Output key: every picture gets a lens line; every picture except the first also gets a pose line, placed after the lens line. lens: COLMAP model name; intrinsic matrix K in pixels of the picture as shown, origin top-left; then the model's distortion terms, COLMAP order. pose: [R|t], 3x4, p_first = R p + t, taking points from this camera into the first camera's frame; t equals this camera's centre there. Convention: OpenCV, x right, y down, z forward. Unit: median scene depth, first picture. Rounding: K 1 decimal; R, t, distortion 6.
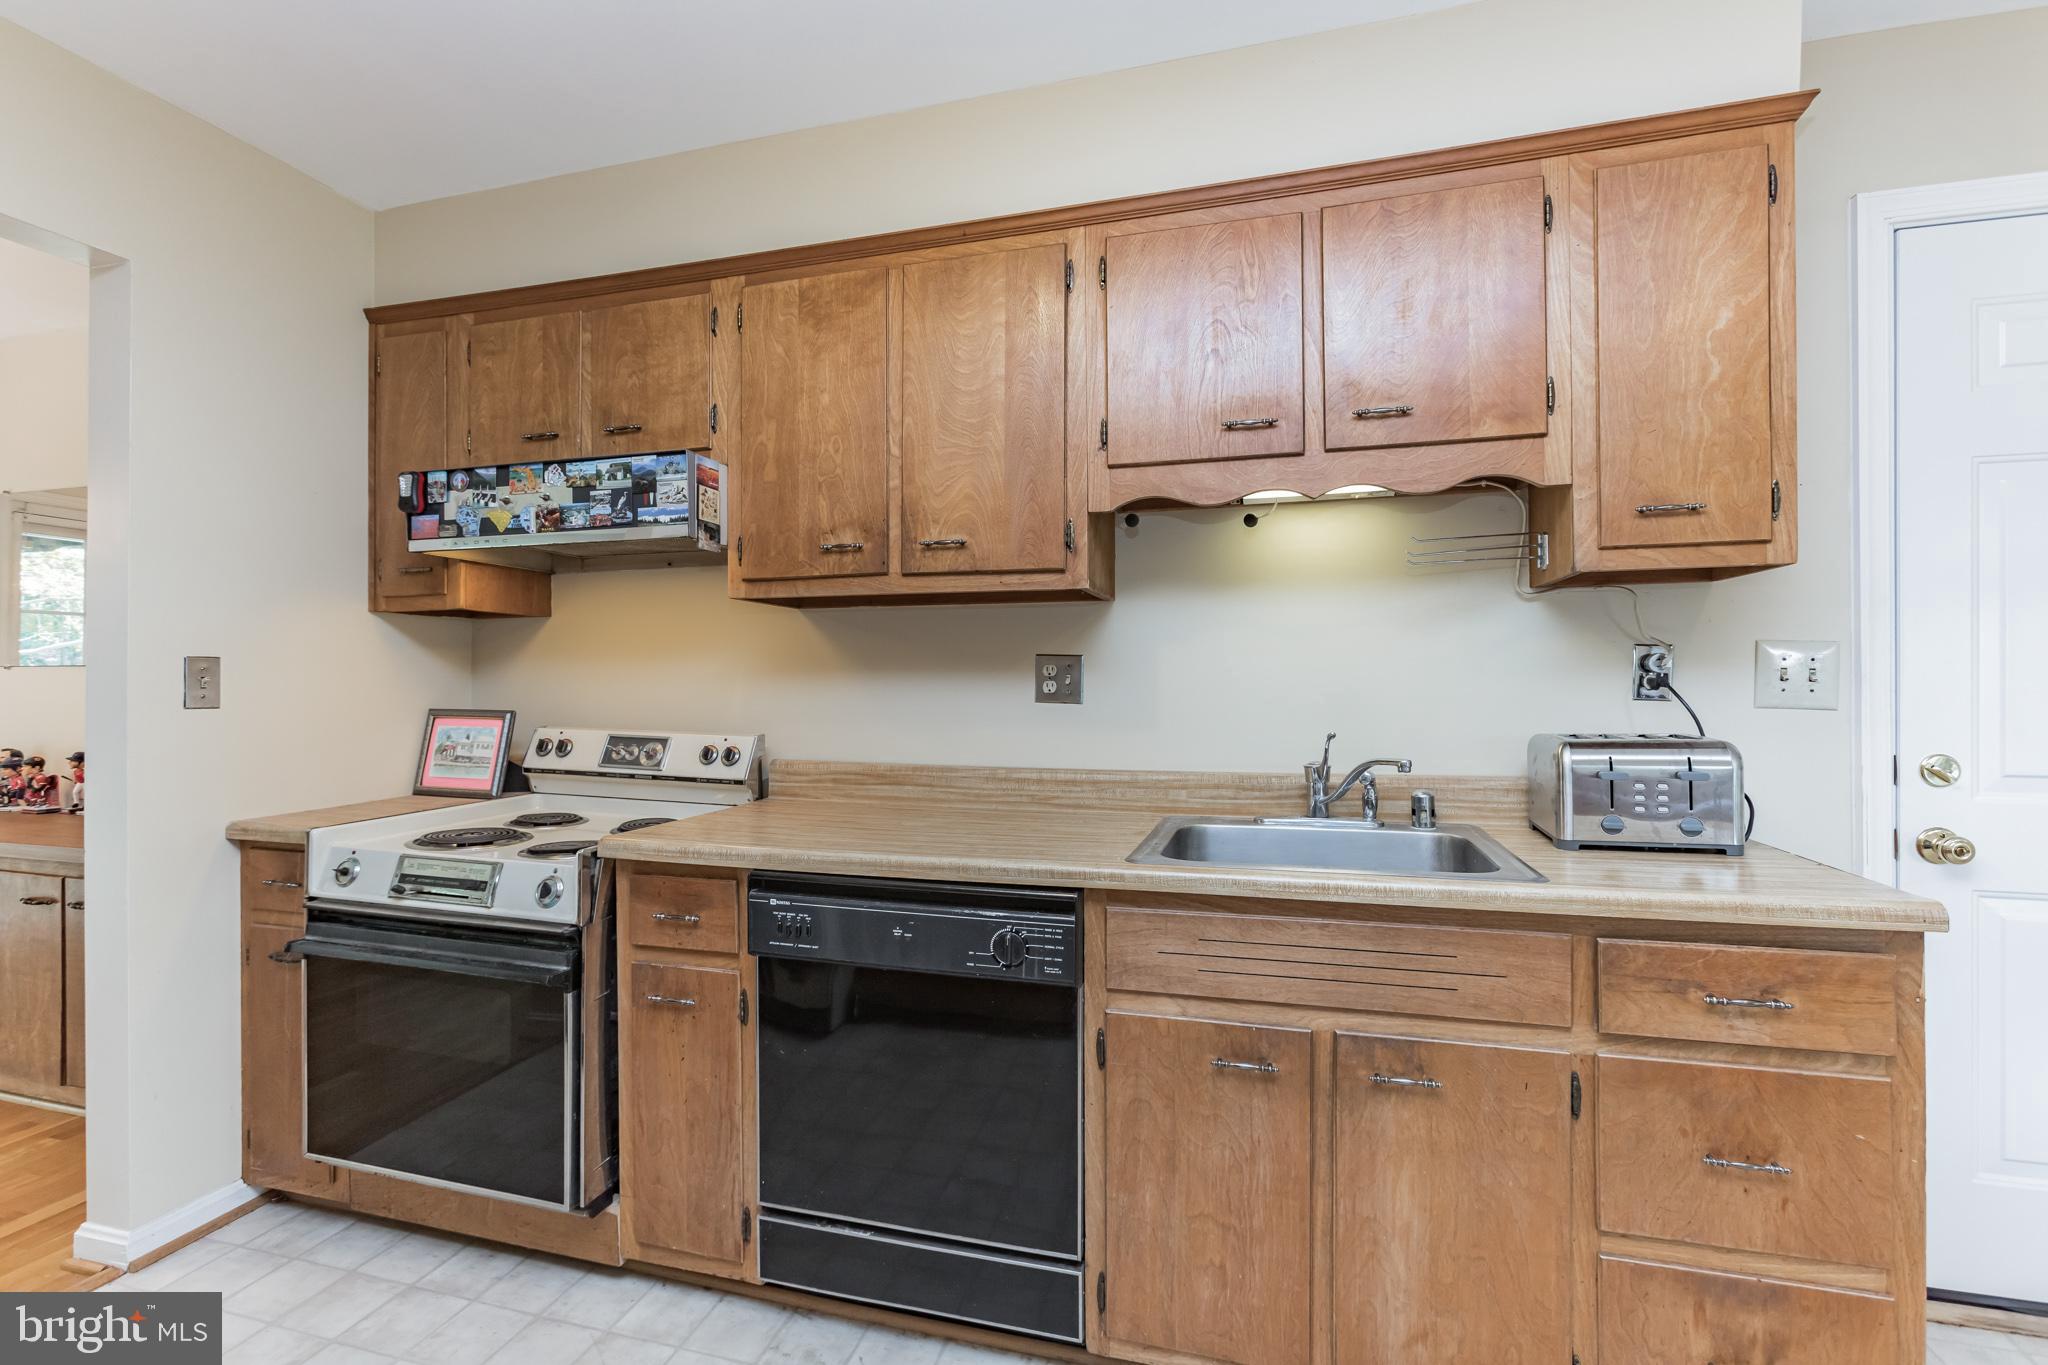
lens RADIAL K [[917.1, 0, 1020.3], [0, 917.1, 684.2], [0, 0, 1]] dist [-0.008410, 0.002949]
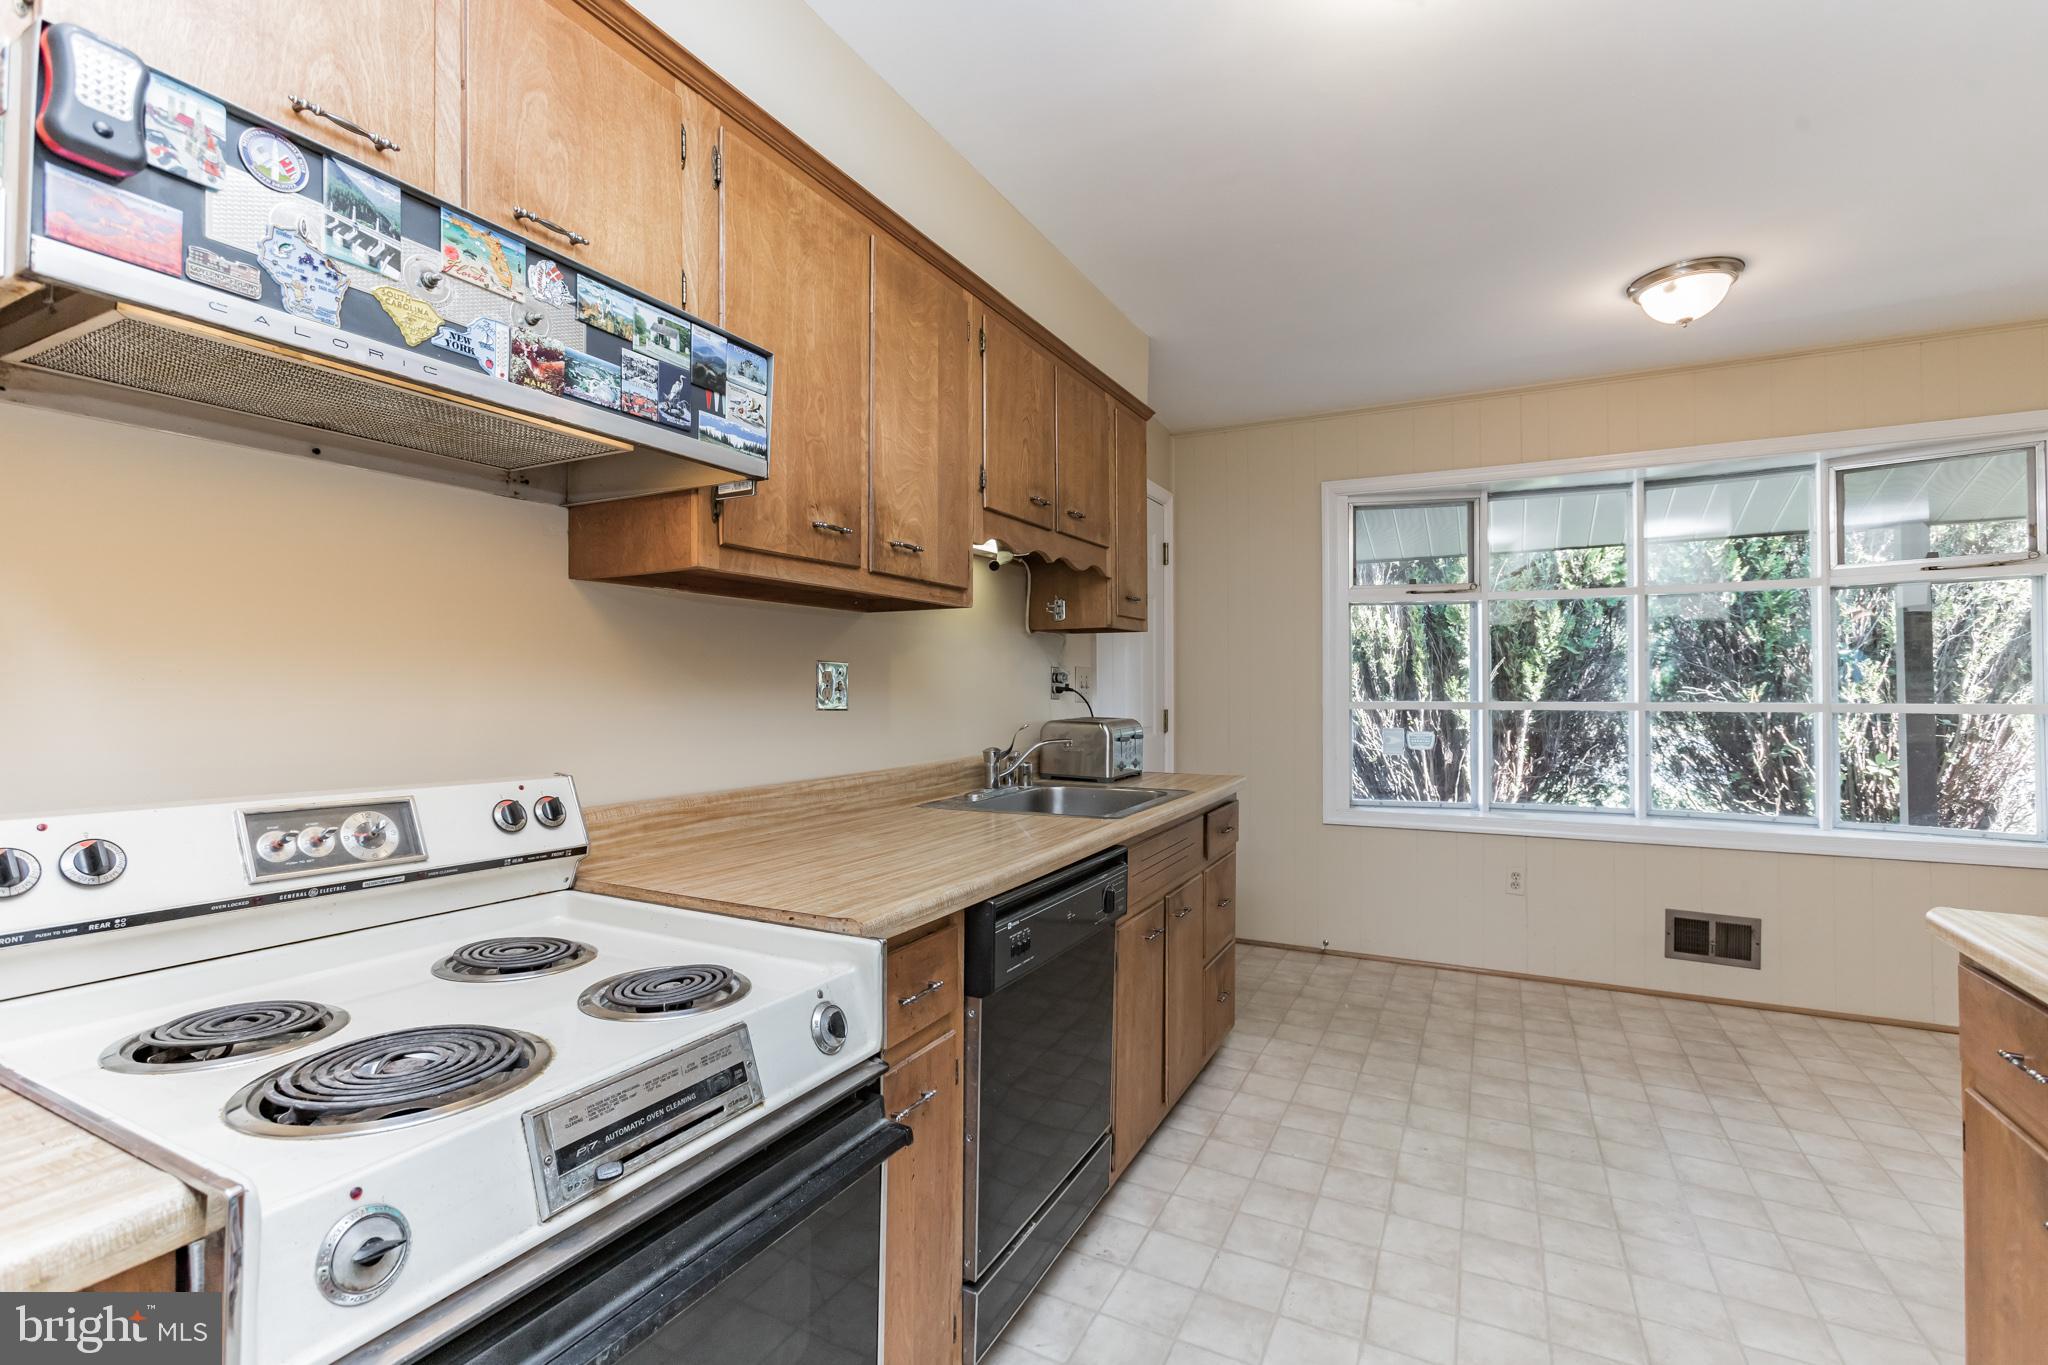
lens RADIAL K [[917.1, 0, 1018.6], [0, 917.1, 678.1], [0, 0, 1]] dist [-0.008410, 0.002949]
pose [[0.201294, 0.010665, 0.979473, -0.959589], [0.001425, 0.999936, -0.011180, -0.003281], [-0.979530, 0.003647, 0.201266, 0.650498]]
